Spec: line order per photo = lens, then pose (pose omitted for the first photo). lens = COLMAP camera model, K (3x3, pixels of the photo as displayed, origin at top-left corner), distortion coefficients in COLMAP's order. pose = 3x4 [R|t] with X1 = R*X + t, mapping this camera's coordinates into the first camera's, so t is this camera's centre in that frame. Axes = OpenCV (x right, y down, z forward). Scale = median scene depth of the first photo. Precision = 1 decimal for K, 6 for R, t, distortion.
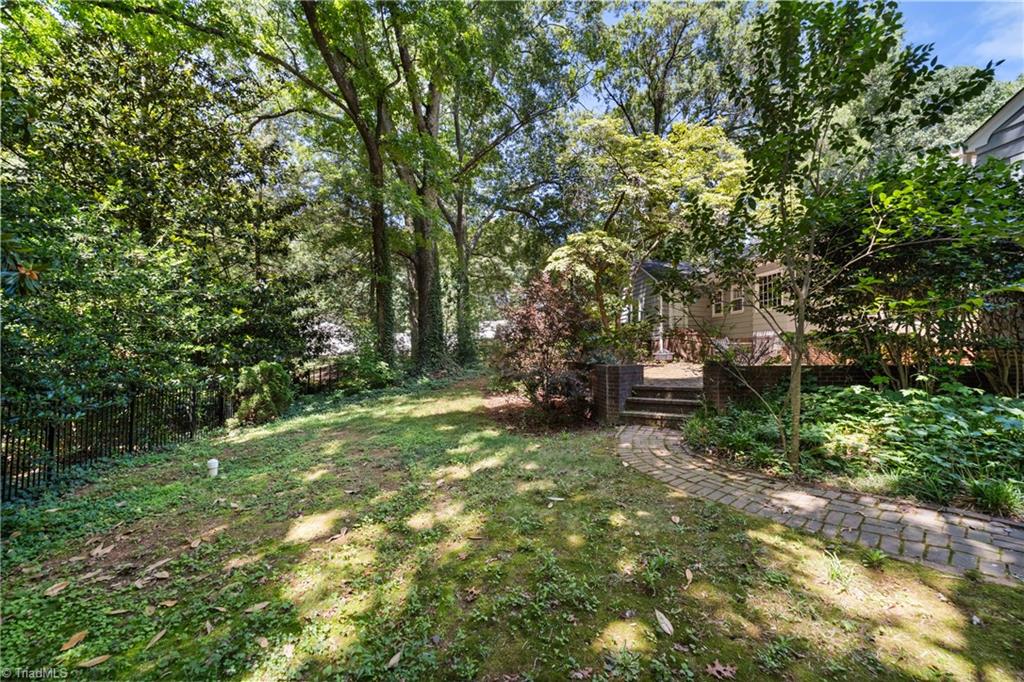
lens RADIAL K [[342.6, 0, 511.0], [0, 342.6, 345.9], [0, 0, 1]] dist [-0.000124, -0.000080]
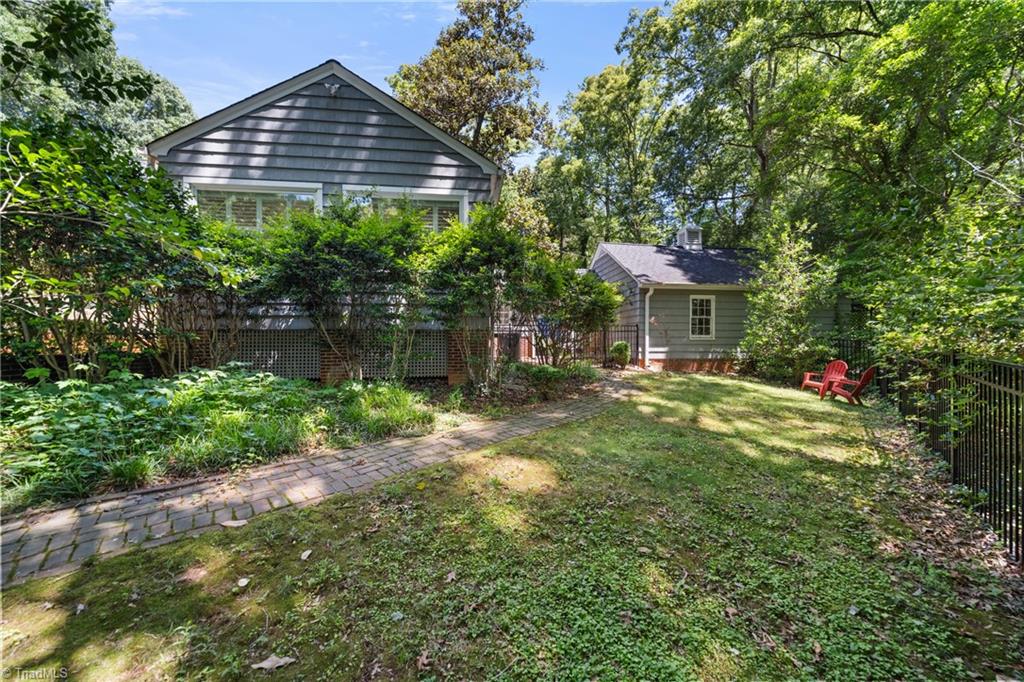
lens RADIAL K [[342.6, 0, 511.0], [0, 342.6, 345.9], [0, 0, 1]] dist [-0.000124, -0.000080]
pose [[0.100588, -0.000685, 0.994928, 0.402287], [-0.014176, 0.999897, 0.002122, 0.018401], [-0.994827, -0.014318, 0.100568, -0.265118]]
